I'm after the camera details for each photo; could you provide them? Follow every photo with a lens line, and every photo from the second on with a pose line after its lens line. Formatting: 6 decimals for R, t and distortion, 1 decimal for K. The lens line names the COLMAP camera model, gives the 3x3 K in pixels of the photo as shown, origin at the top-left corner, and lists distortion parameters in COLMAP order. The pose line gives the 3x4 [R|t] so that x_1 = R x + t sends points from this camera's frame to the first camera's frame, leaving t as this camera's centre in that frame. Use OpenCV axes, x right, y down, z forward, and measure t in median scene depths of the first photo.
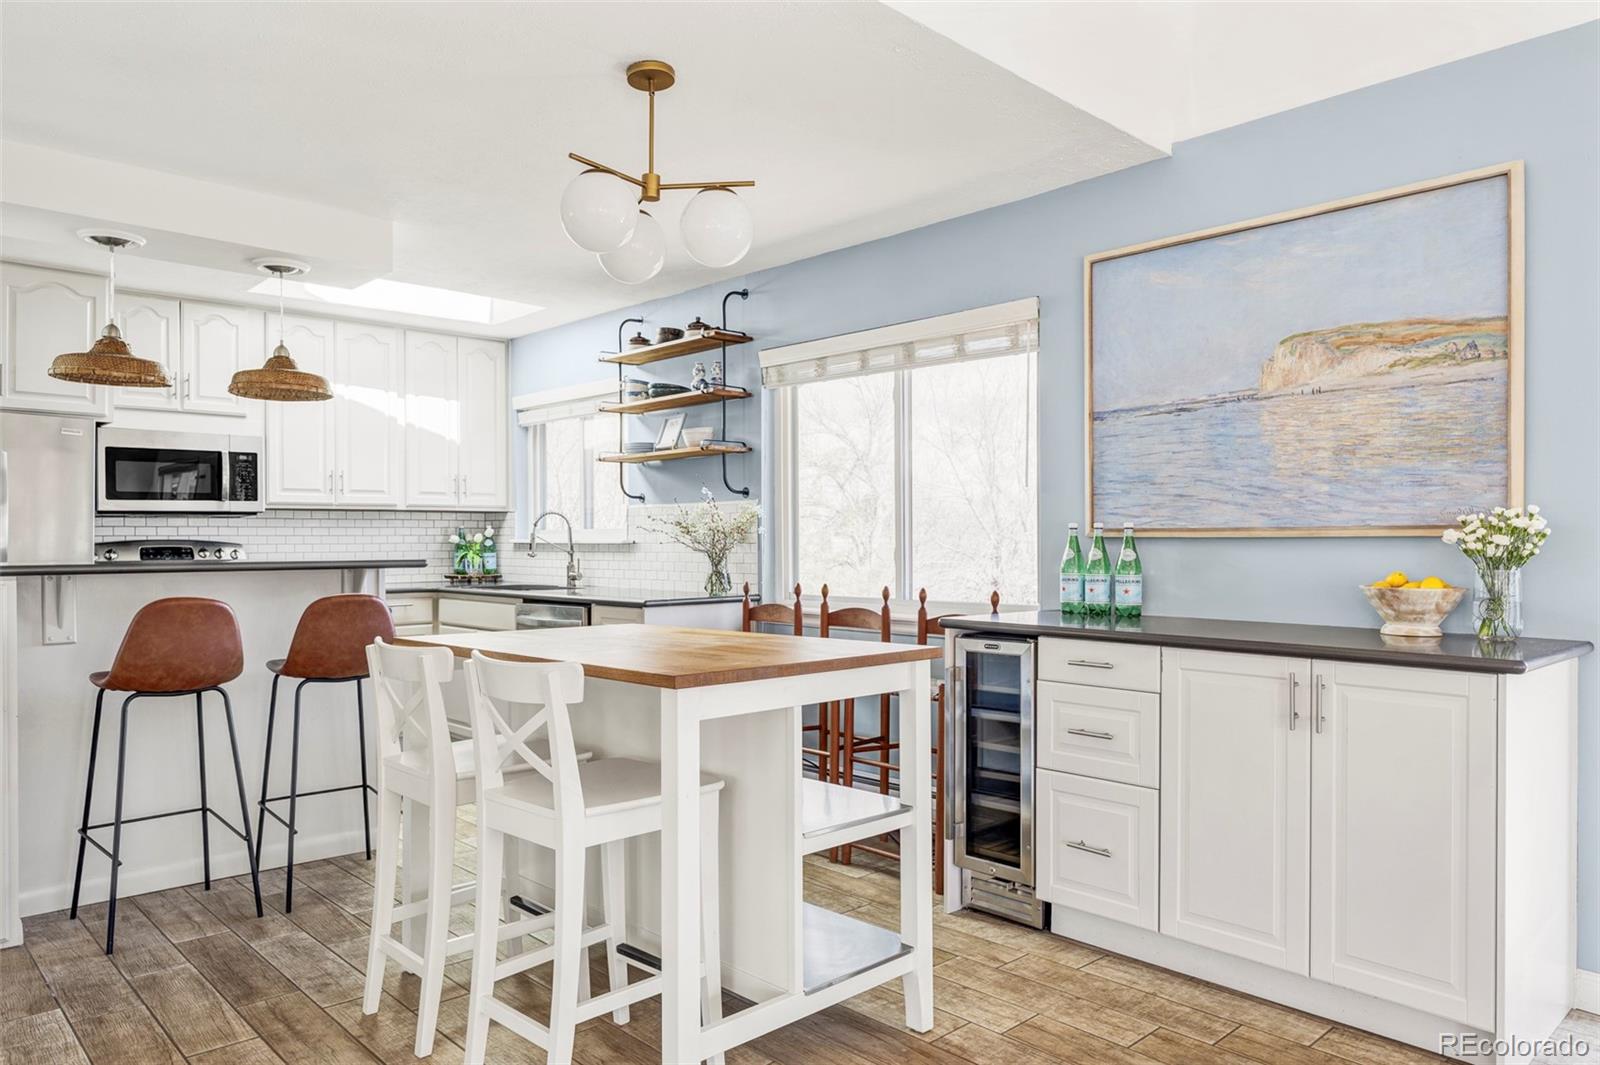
lens RADIAL K [[1090.4, 0, 788.6], [0, 1090.4, 537.8], [0, 0, 1]] dist [-0.005041, 0.000853]
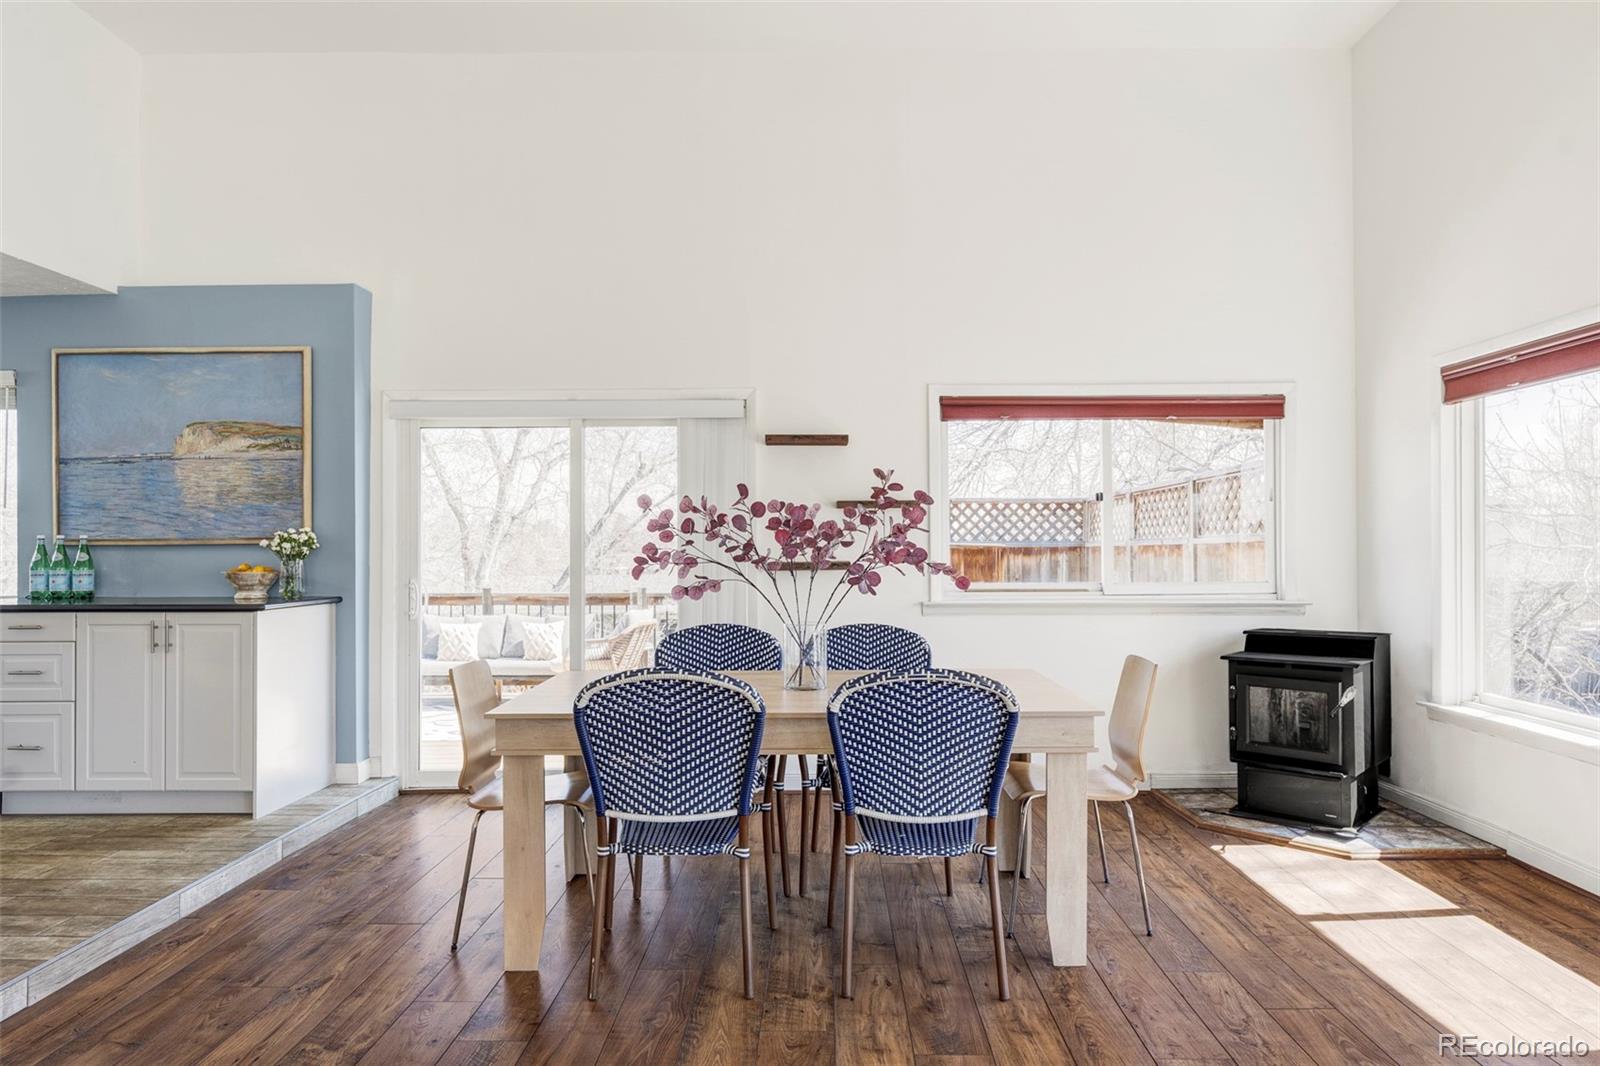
lens RADIAL K [[921.1, 0, 811.2], [0, 921.1, 543.8], [0, 0, 1]] dist [-0.002750, -0.000558]
pose [[0.684407, -0.000798, 0.729099, 0.070176], [0.004552, 0.999985, -0.003178, 0.005932], [-0.729086, 0.005494, 0.684400, -0.530433]]
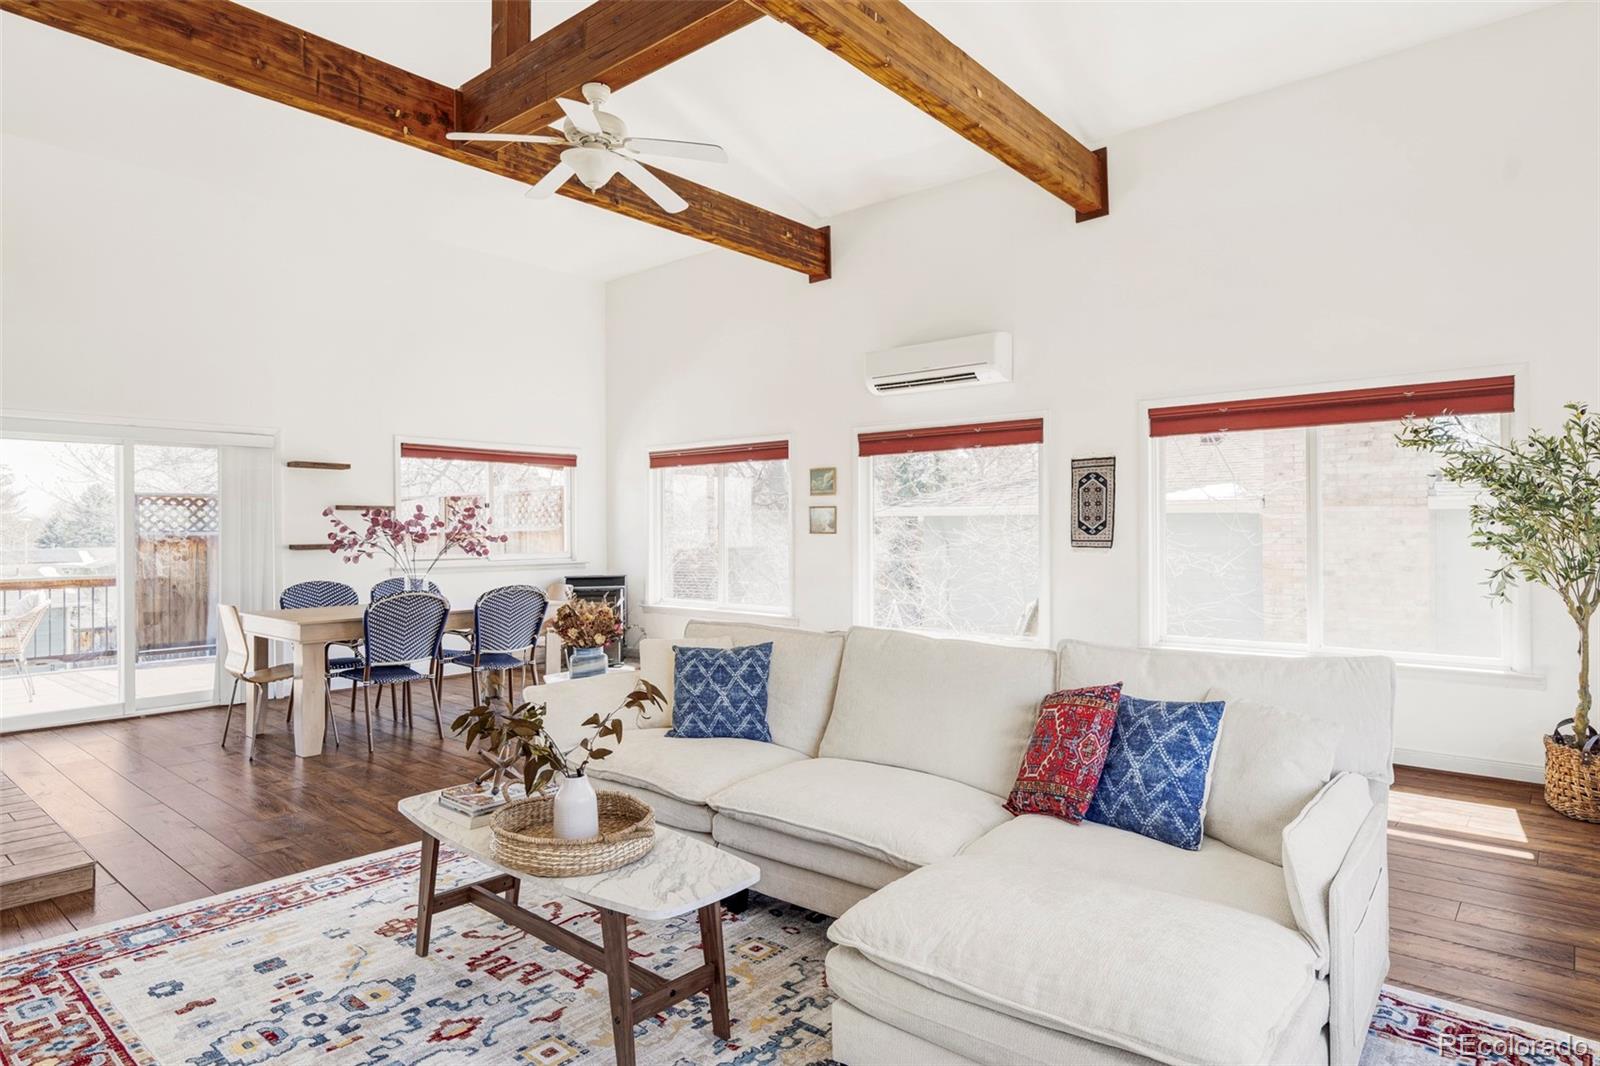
lens RADIAL K [[921.1, 0, 808.3], [0, 921.1, 527.0], [0, 0, 1]] dist [-0.002750, -0.000558]
pose [[-0.127494, 0.000620, 0.991839, -0.999772], [0.004182, 0.999991, -0.000088, -0.005107], [-0.991831, 0.004136, -0.127495, -0.439962]]
